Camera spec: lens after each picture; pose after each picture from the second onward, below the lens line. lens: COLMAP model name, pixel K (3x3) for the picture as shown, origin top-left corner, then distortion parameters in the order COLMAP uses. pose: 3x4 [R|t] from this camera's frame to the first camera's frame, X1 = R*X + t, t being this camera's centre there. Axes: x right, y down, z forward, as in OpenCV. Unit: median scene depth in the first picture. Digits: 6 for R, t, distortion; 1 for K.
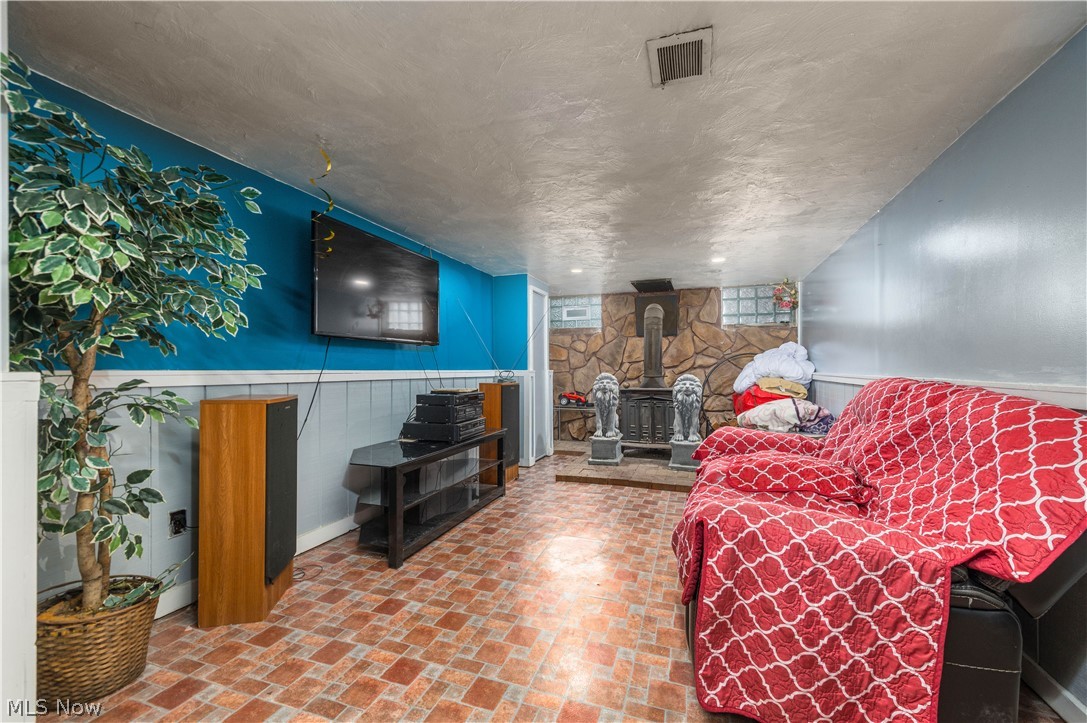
lens RADIAL K [[429.7, 0, 545.1], [0, 429.7, 366.5], [0, 0, 1]] dist [0.012762, -0.003410]
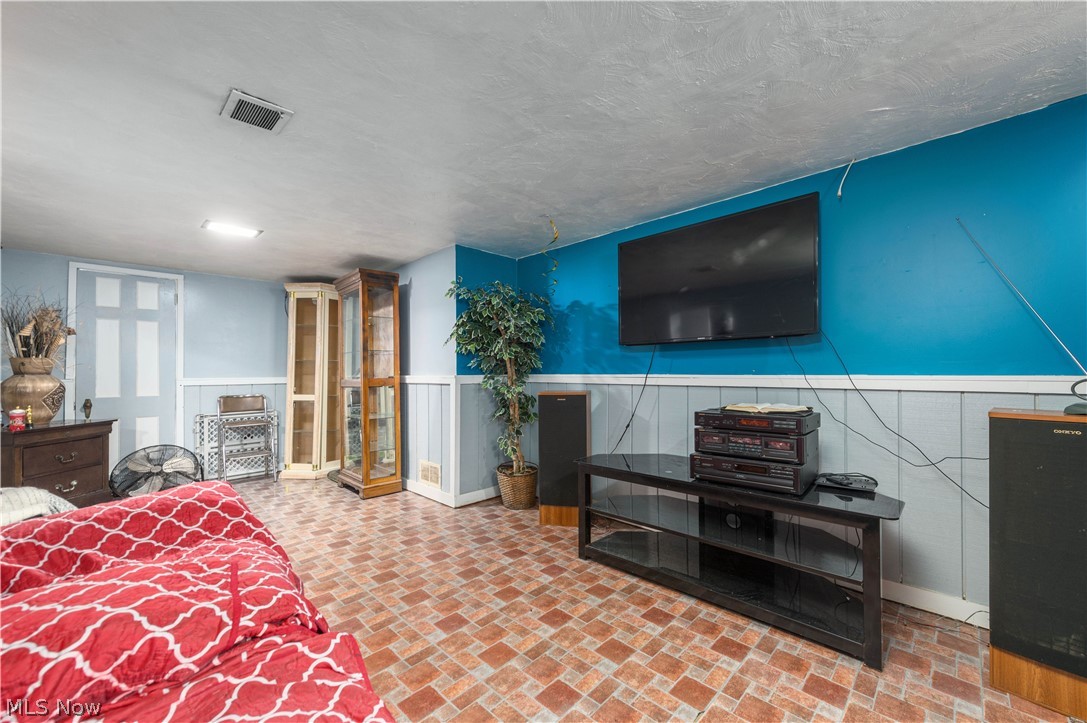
lens RADIAL K [[429.7, 0, 561.6], [0, 429.7, 362.7], [0, 0, 1]] dist [0.012762, -0.003410]
pose [[-0.396337, -0.003928, -0.918097, 0.303416], [0.017911, 0.999767, -0.012010, -0.006693], [0.917930, -0.021204, -0.396174, 0.623559]]
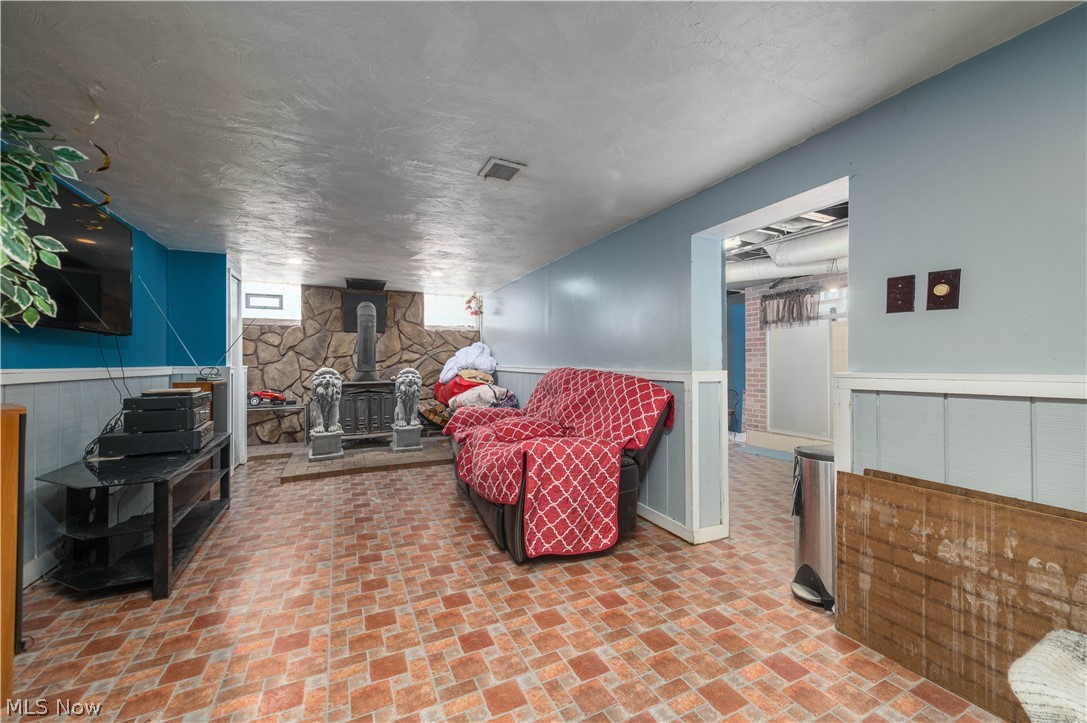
lens RADIAL K [[429.7, 0, 547.4], [0, 429.7, 359.1], [0, 0, 1]] dist [0.012762, -0.003410]
pose [[0.711613, -0.000845, 0.702571, -0.268379], [0.002934, 0.999994, -0.001769, -0.003088], [-0.702566, 0.003320, 0.711611, -0.099165]]
